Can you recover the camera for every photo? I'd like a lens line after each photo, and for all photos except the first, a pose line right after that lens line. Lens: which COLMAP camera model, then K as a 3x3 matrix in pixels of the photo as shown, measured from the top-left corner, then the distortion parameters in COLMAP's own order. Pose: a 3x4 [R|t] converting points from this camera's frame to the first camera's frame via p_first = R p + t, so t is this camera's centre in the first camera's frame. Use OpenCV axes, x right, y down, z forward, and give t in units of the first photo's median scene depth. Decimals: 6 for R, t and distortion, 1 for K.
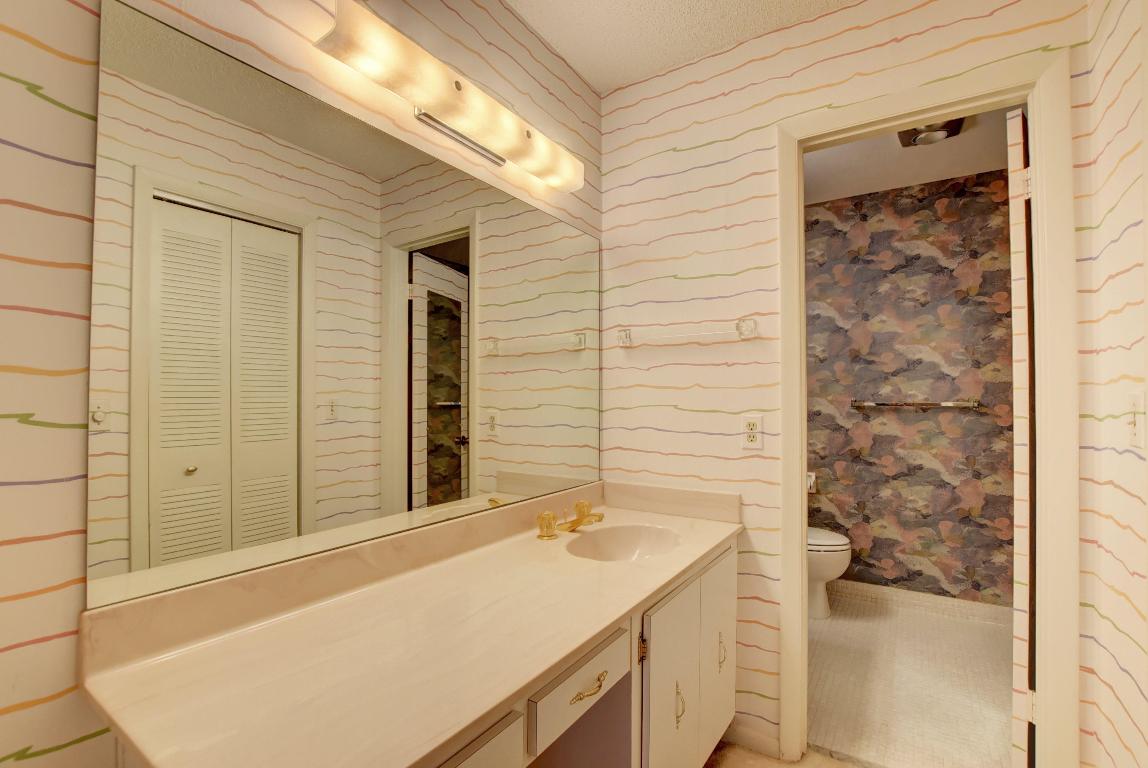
lens RADIAL K [[509.4, 0, 577.1], [0, 509.4, 390.4], [0, 0, 1]] dist [-0.027112, 0.001054]
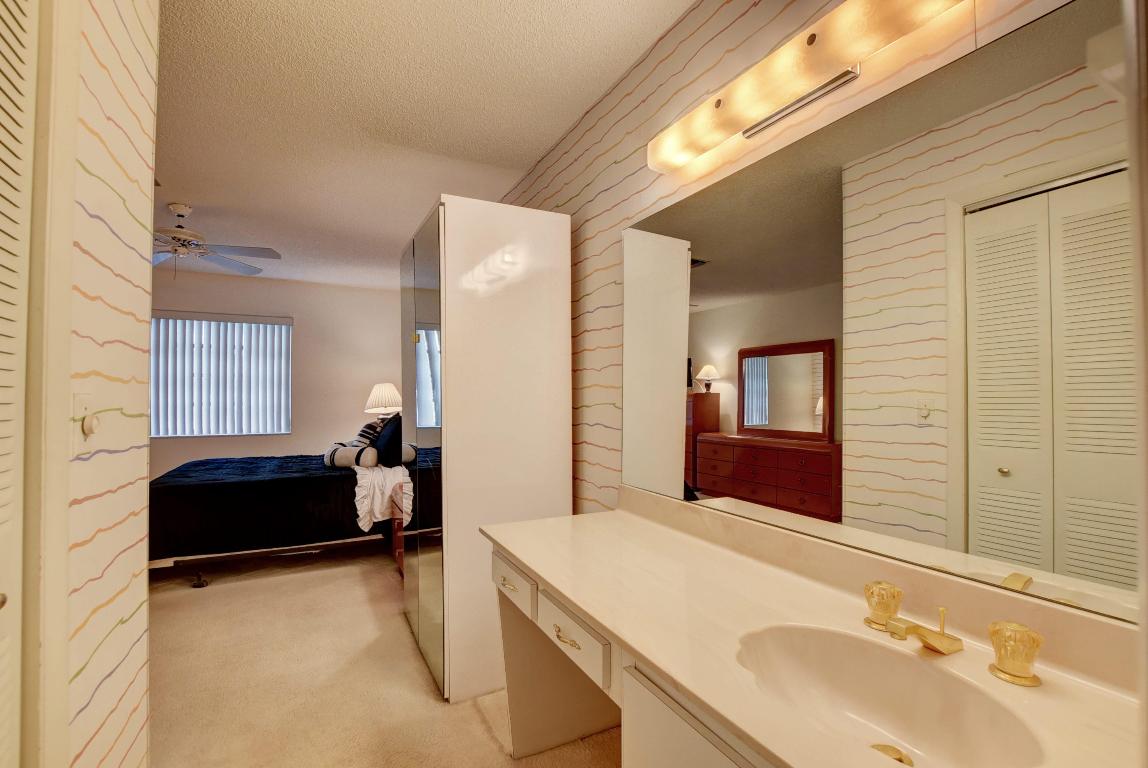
lens RADIAL K [[509.4, 0, 577.1], [0, 509.4, 390.4], [0, 0, 1]] dist [-0.027112, 0.001054]
pose [[-0.477203, -0.013738, -0.878686, 0.766491], [0.012526, 0.999670, -0.022432, 0.018097], [0.878704, -0.021711, -0.476874, 1.139010]]
